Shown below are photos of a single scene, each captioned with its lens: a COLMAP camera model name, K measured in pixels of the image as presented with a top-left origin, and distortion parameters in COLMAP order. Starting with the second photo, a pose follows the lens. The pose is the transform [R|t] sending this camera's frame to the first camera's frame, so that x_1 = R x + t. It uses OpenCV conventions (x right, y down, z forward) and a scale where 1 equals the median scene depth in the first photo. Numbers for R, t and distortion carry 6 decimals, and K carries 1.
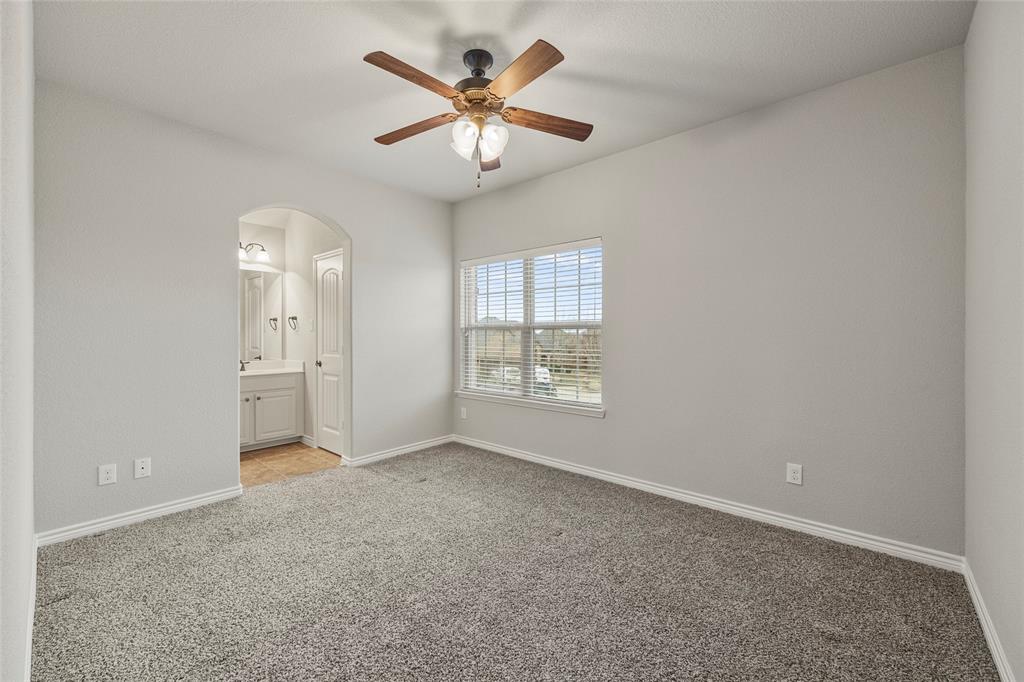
lens RADIAL K [[407.5, 0, 507.9], [0, 407.5, 335.3], [0, 0, 1]] dist [-0.002117, 0.000657]
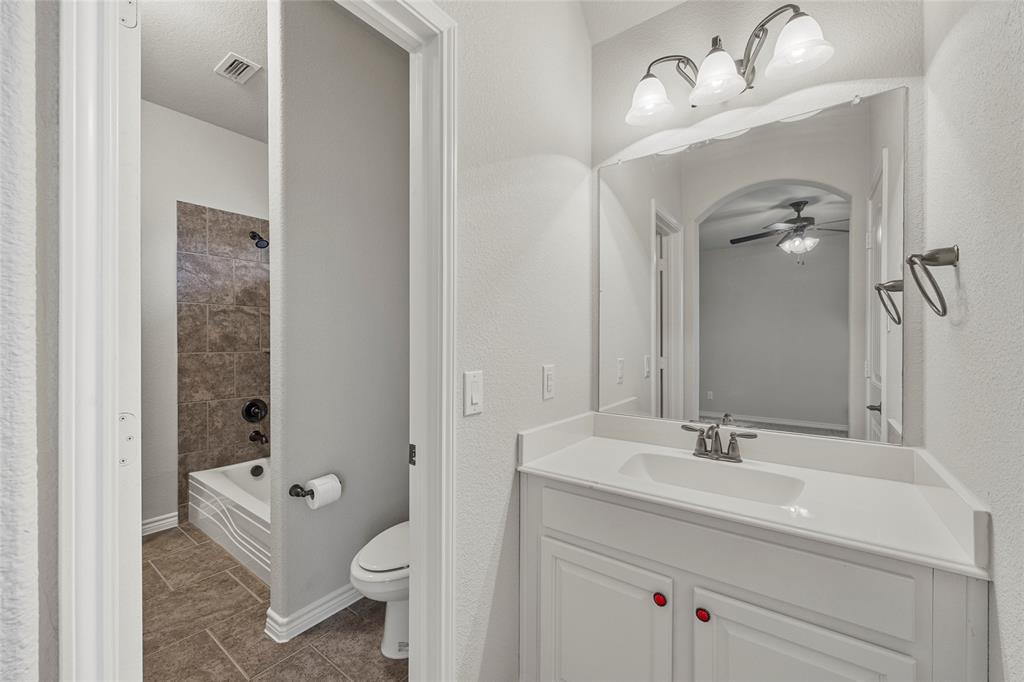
lens RADIAL K [[405.2, 0, 516.3], [0, 405.2, 347.5], [0, 0, 1]] dist [-0.016872, 0.000296]
pose [[0.097013, 0.011914, -0.995212, -0.367150], [-0.007934, 0.999906, 0.011197, 0.001542], [0.995251, 0.006809, 0.097099, 0.804757]]
